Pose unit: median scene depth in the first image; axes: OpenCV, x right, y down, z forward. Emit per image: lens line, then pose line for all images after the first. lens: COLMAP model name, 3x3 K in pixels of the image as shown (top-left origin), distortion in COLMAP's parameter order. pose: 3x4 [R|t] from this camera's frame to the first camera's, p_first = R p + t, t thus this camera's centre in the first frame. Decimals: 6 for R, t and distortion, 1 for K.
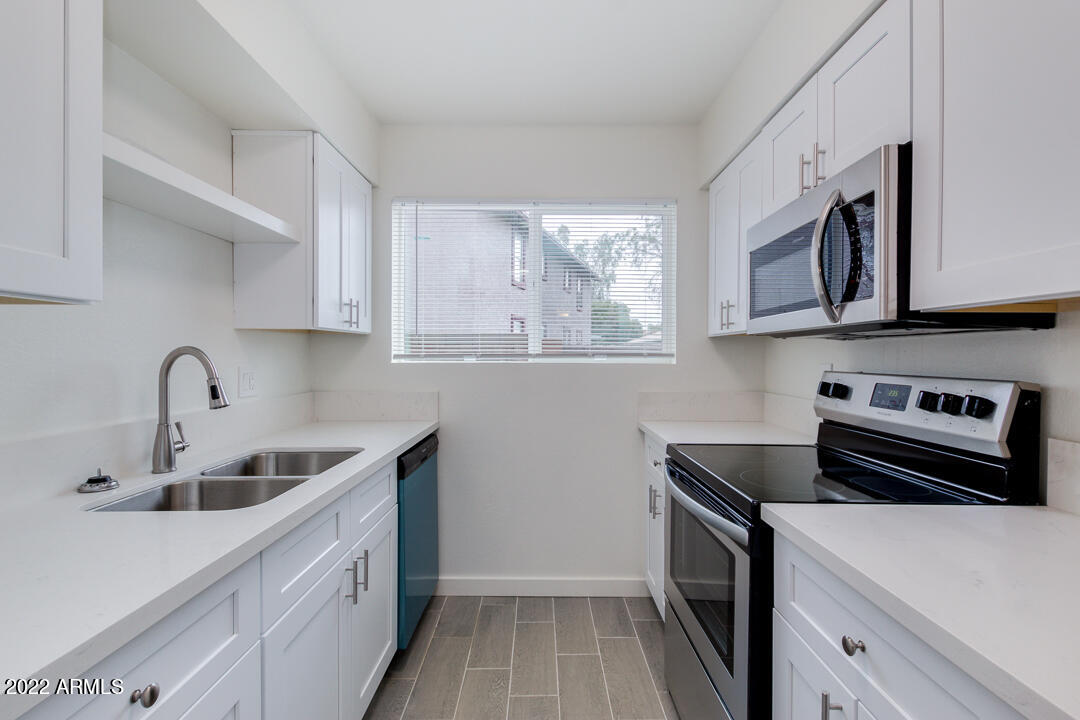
lens RADIAL K [[501.2, 0, 537.6], [0, 501.2, 355.9], [0, 0, 1]] dist [-0.000062, -0.000169]
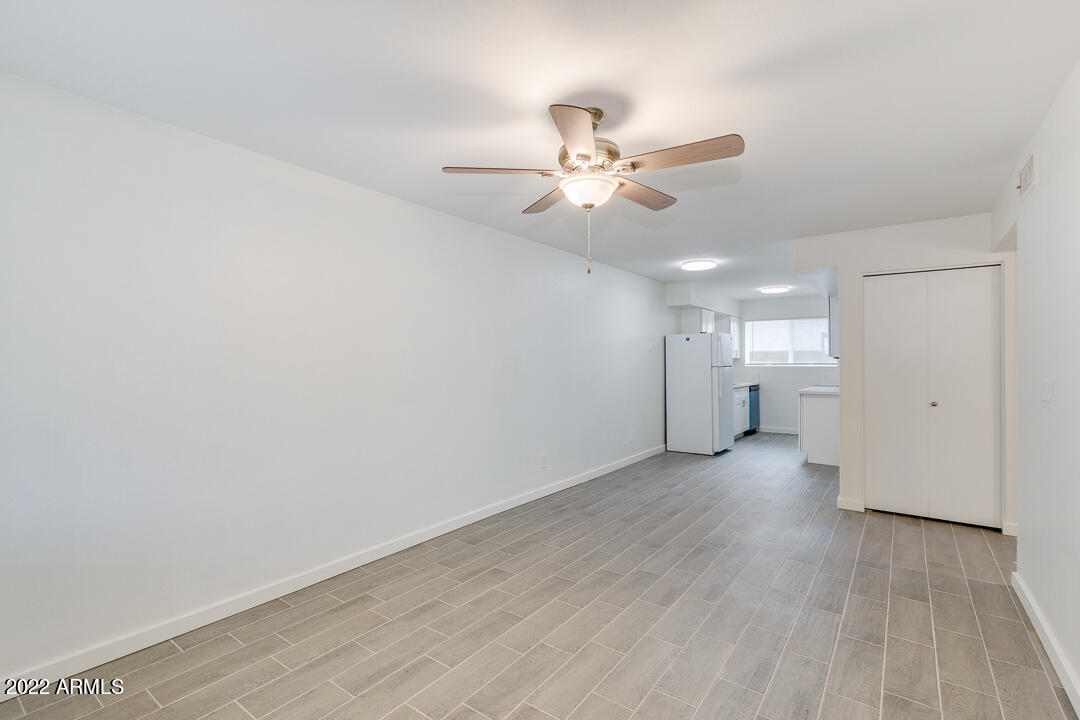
lens RADIAL K [[488.1, 0, 535.8], [0, 488.1, 355.4], [0, 0, 1]] dist [-0.000917, -0.000490]
pose [[0.808989, -0.007637, -0.587774, 0.617014], [-0.001277, 0.999890, -0.014750, -0.008492], [0.587822, 0.012683, 0.808891, -3.043471]]
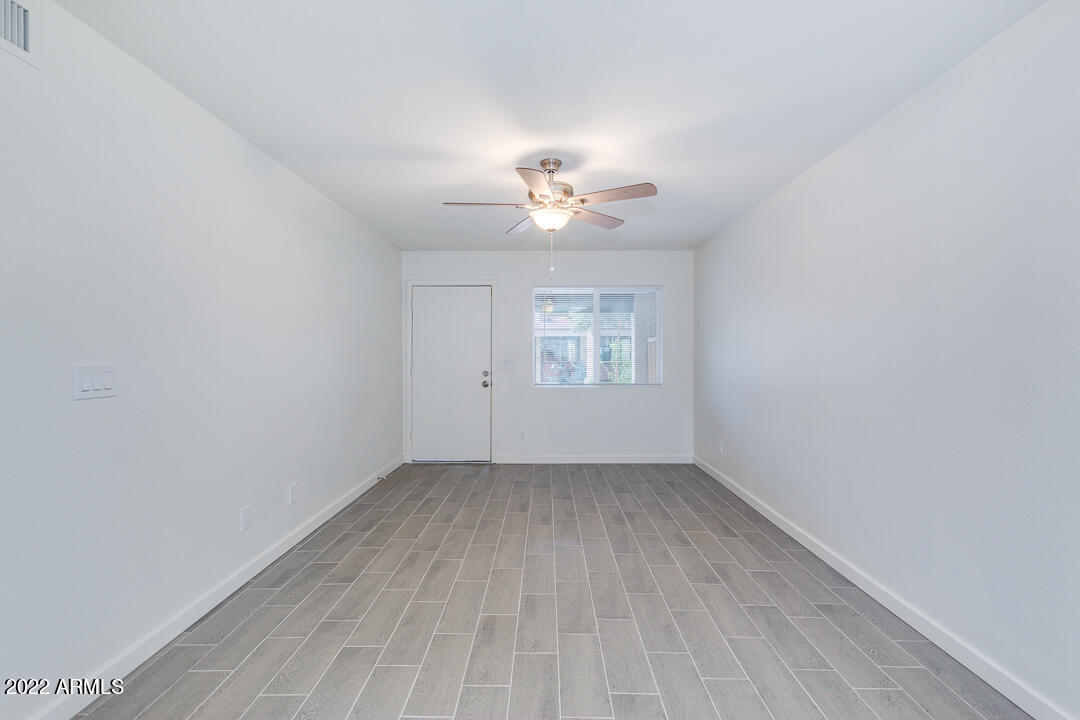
lens RADIAL K [[501.2, 0, 537.6], [0, 501.2, 355.9], [0, 0, 1]] dist [-0.000062, -0.000169]
pose [[-0.999987, 0.000485, 0.005069, 0.183153], [0.000551, 0.999915, 0.013001, 0.002789], [-0.005062, 0.013003, -0.999903, -0.939319]]
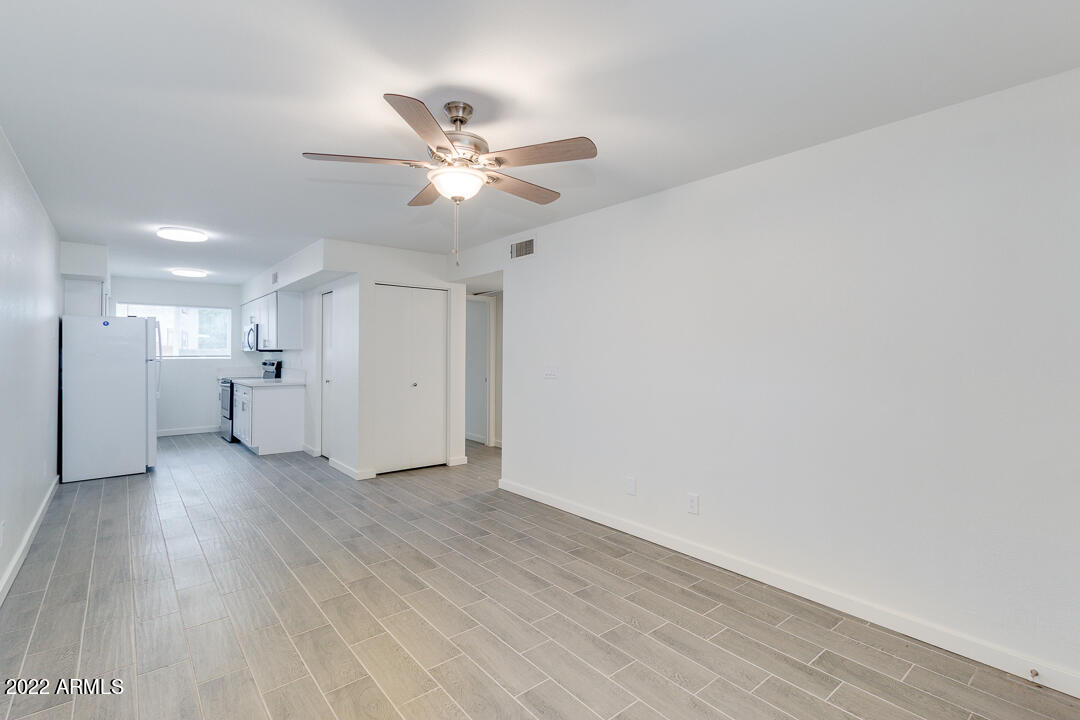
lens RADIAL K [[502.7, 0, 530.9], [0, 502.7, 351.4], [0, 0, 1]] dist [0.011873, -0.000193]
pose [[0.771233, 0.001841, 0.636551, -0.338090], [0.002487, 0.999979, -0.005905, -0.008078], [-0.636548, 0.006138, 0.771212, -3.050264]]
